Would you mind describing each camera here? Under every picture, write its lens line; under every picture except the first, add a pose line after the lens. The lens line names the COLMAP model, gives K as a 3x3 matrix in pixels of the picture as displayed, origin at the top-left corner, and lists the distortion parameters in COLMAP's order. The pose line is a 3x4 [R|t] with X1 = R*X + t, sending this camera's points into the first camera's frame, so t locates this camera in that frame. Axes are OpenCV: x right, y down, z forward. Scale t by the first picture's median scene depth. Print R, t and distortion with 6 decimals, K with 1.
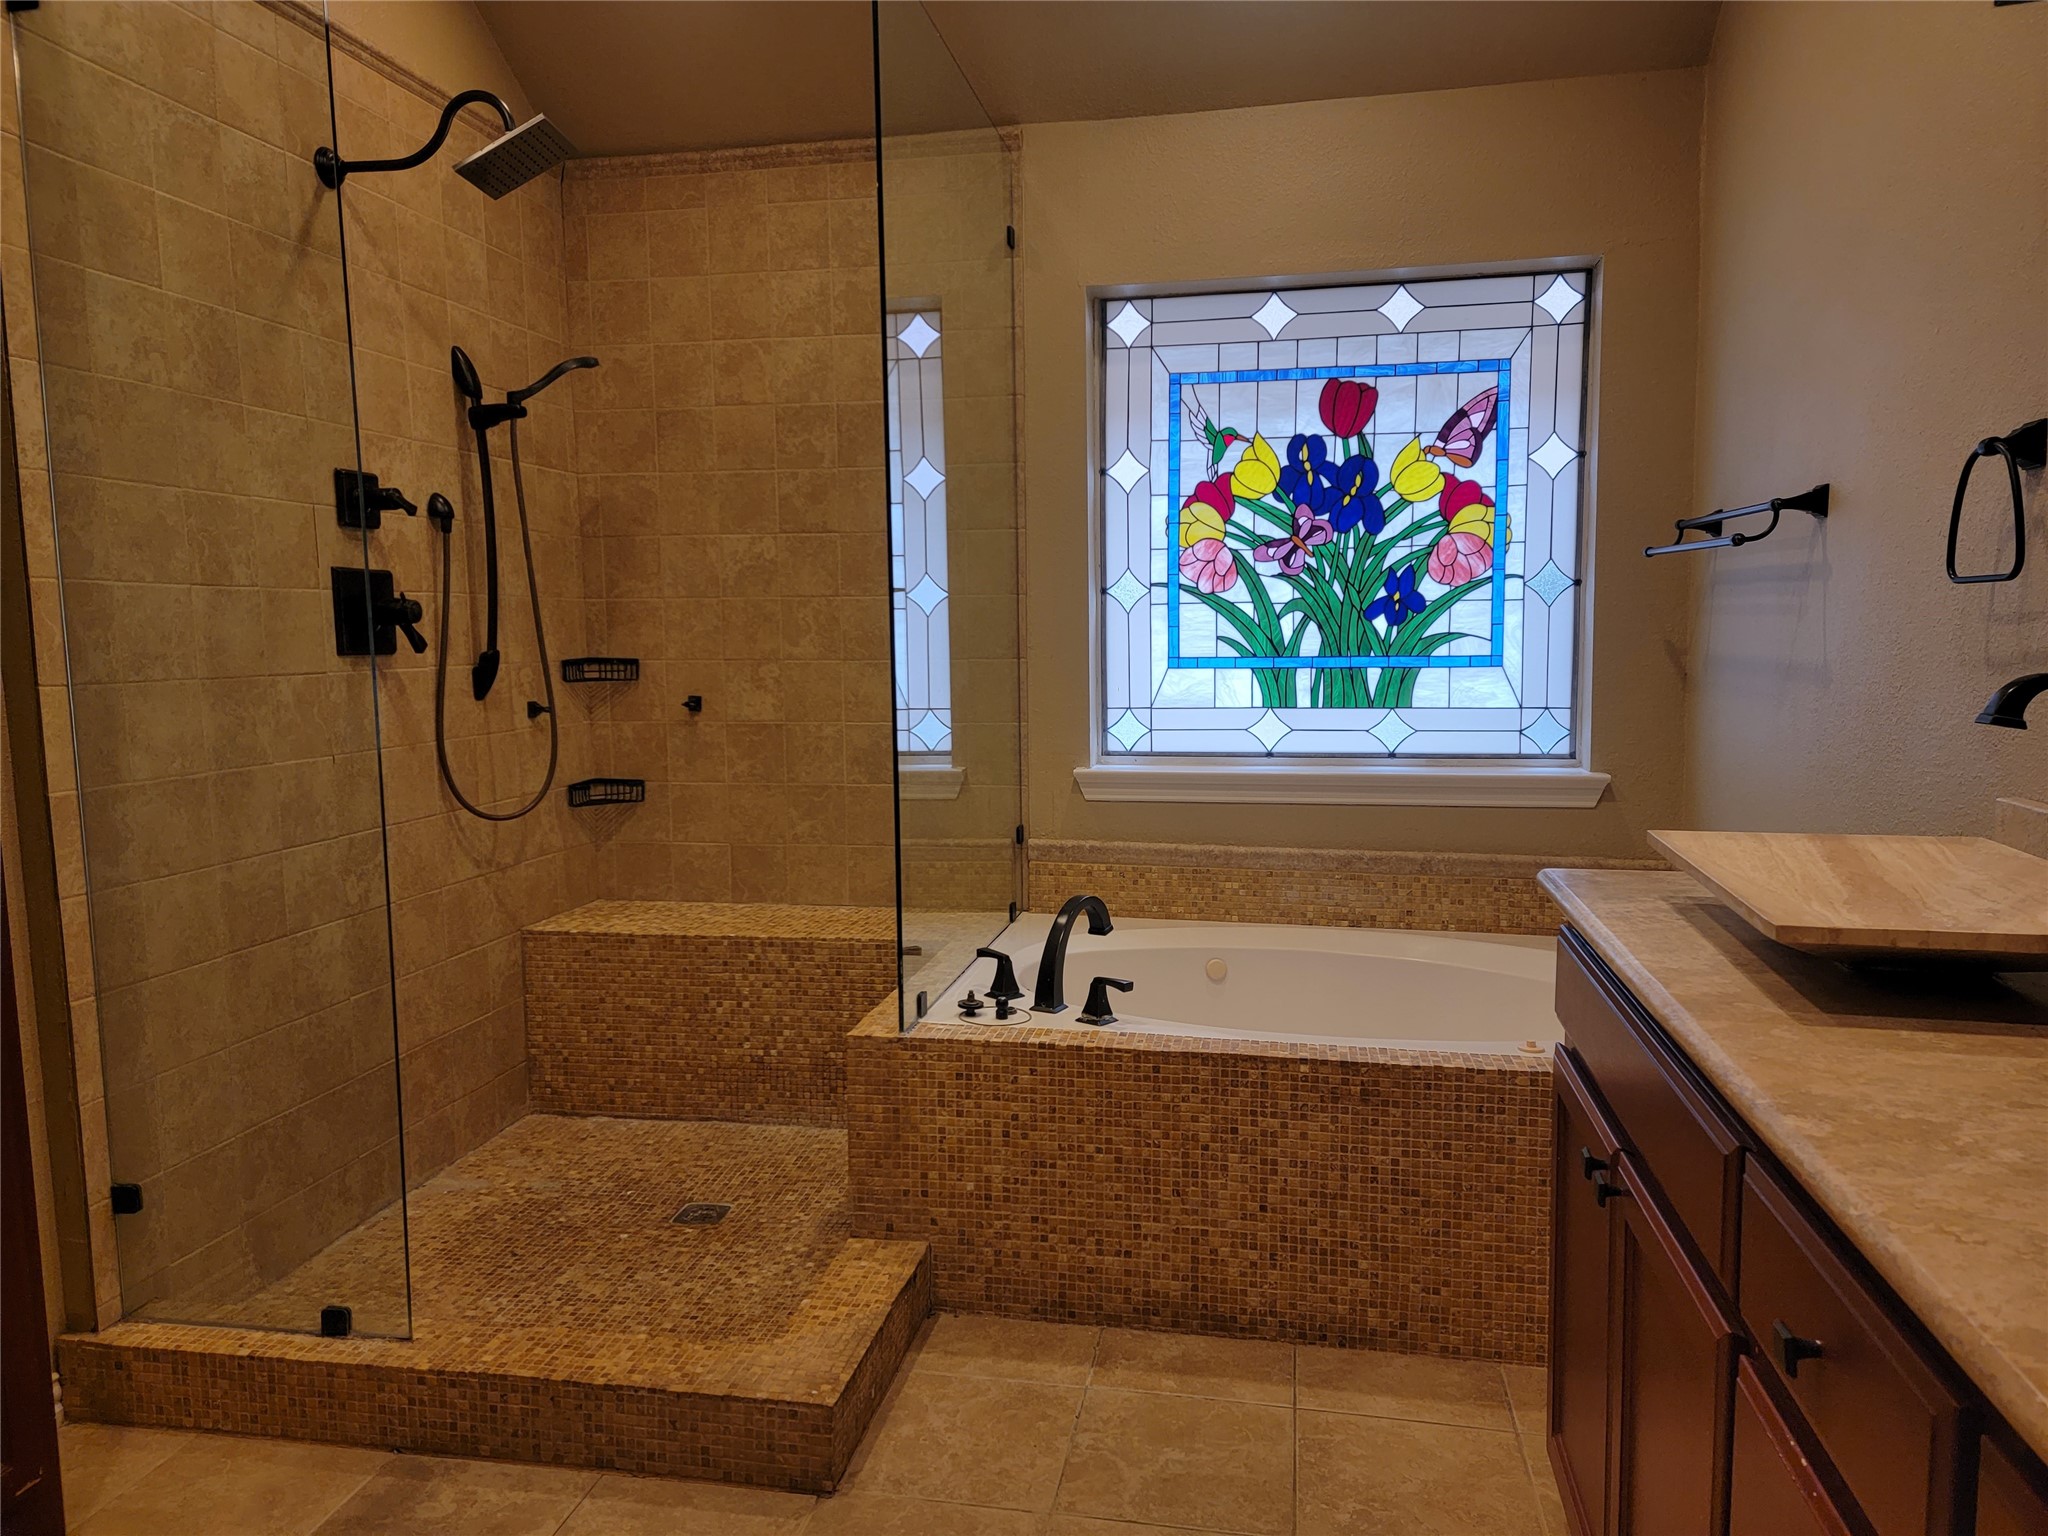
lens RADIAL K [[1393.2, 0, 1013.8], [0, 1393.2, 768.9], [0, 0, 1]] dist [0.091259, -0.100927]
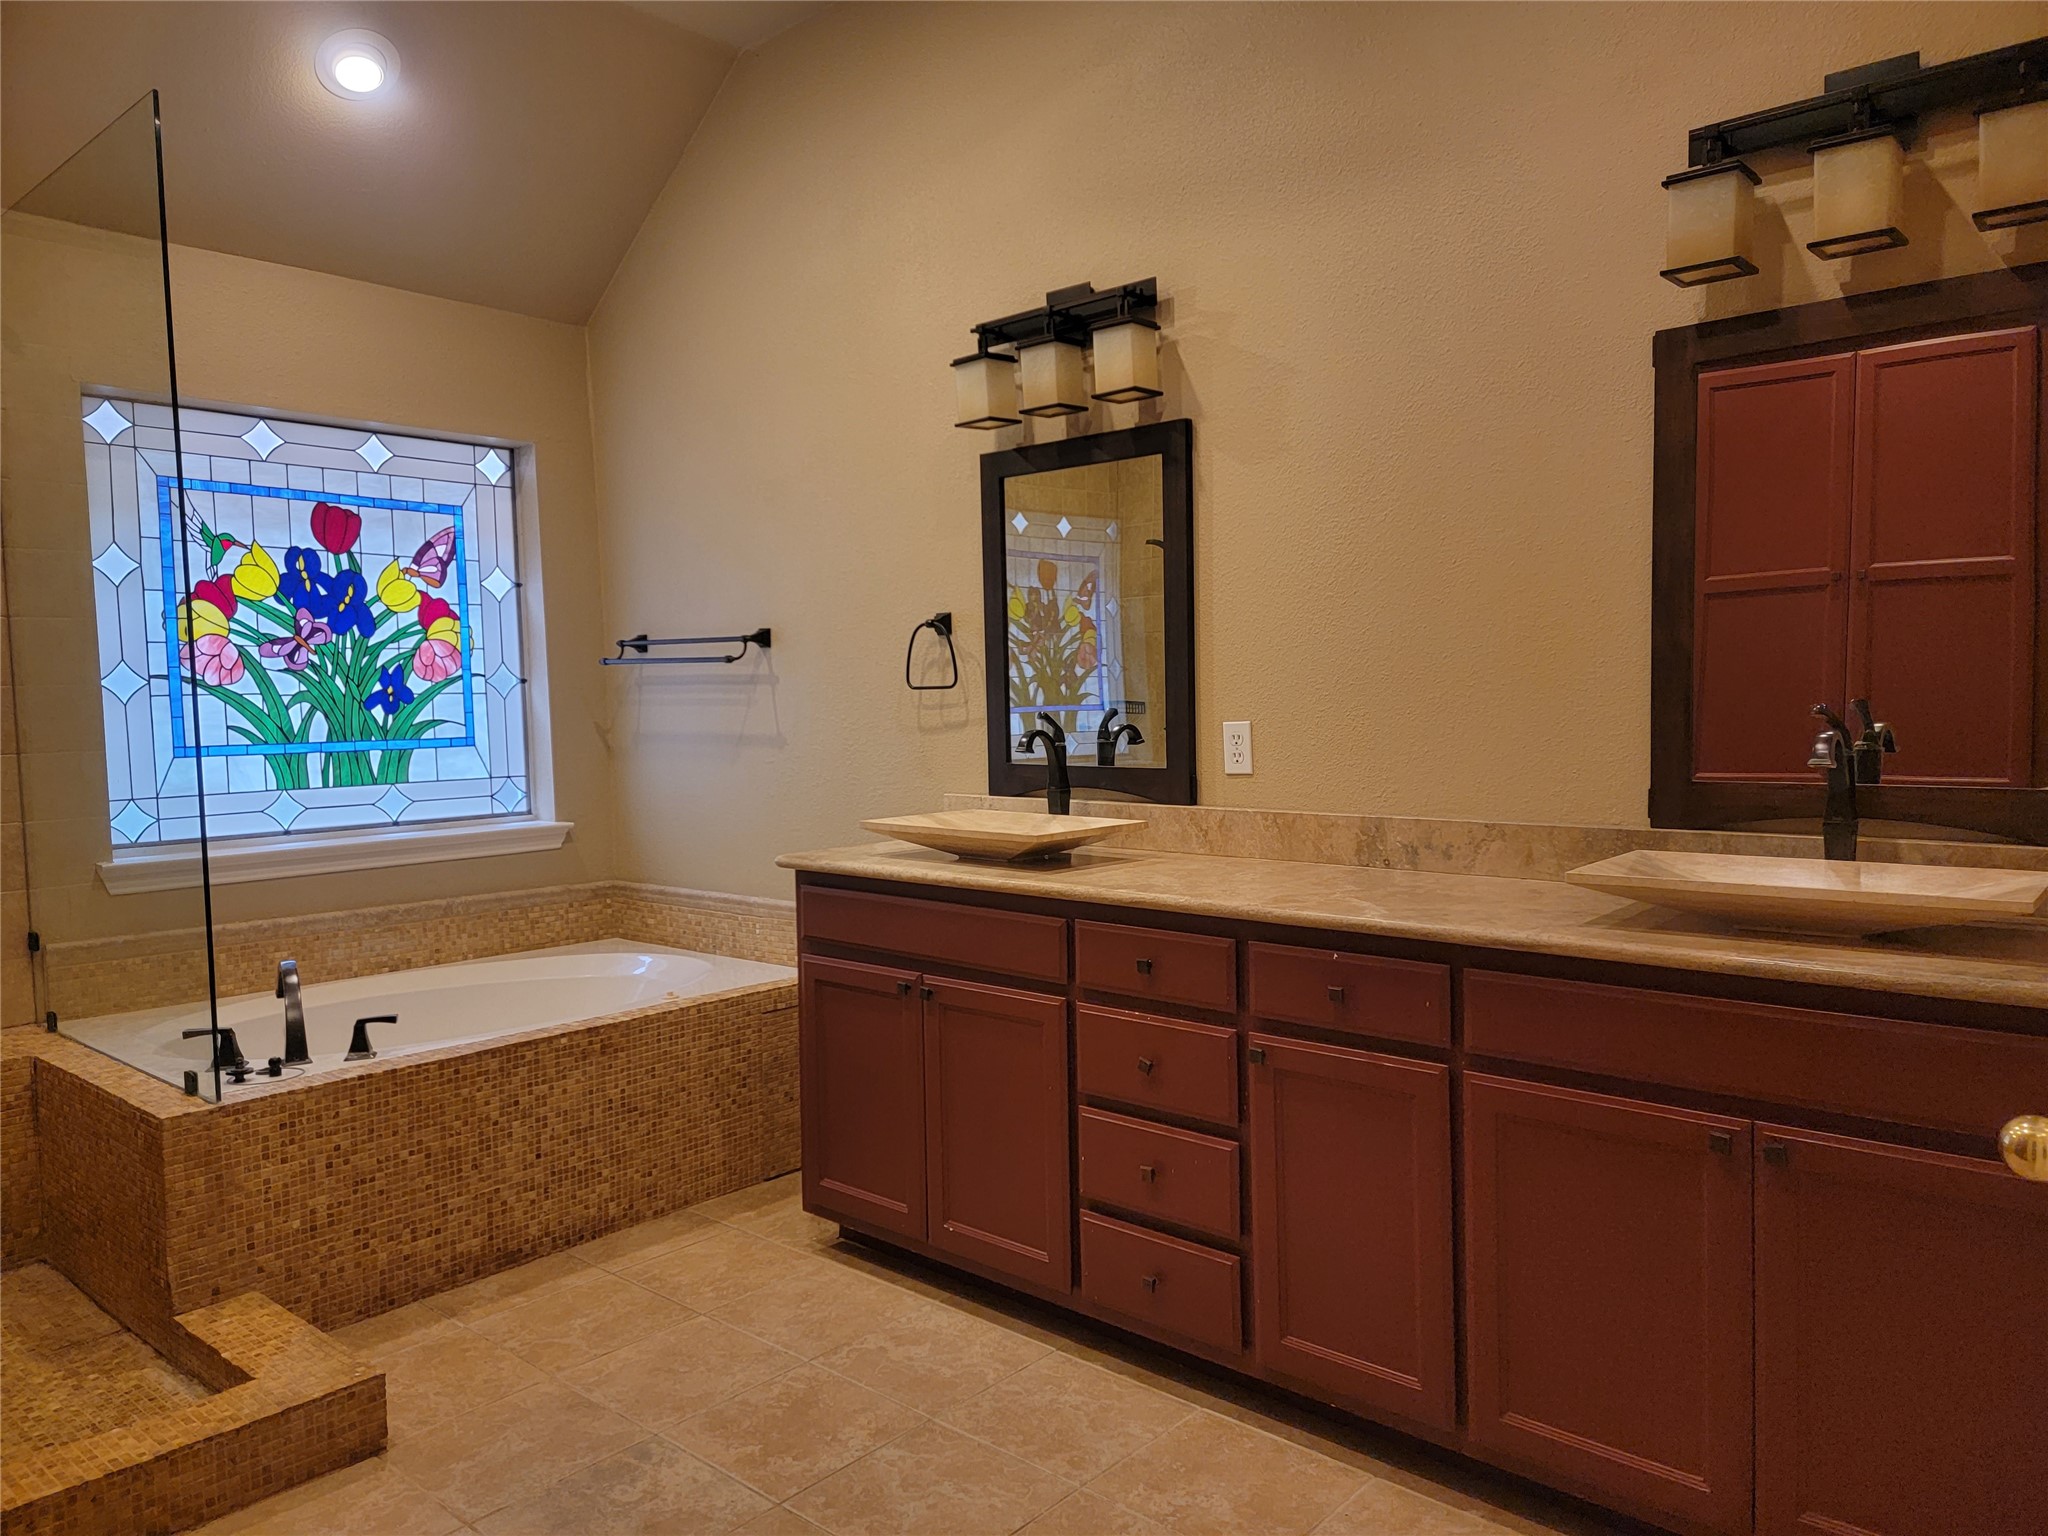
lens RADIAL K [[1393.2, 0, 1013.8], [0, 1393.2, 768.9], [0, 0, 1]] dist [0.091259, -0.100927]
pose [[0.516574, -0.046704, 0.854968, -0.493723], [0.097788, 0.995196, -0.004720, 0.000964], [-0.850640, 0.086043, 0.518660, -0.066751]]
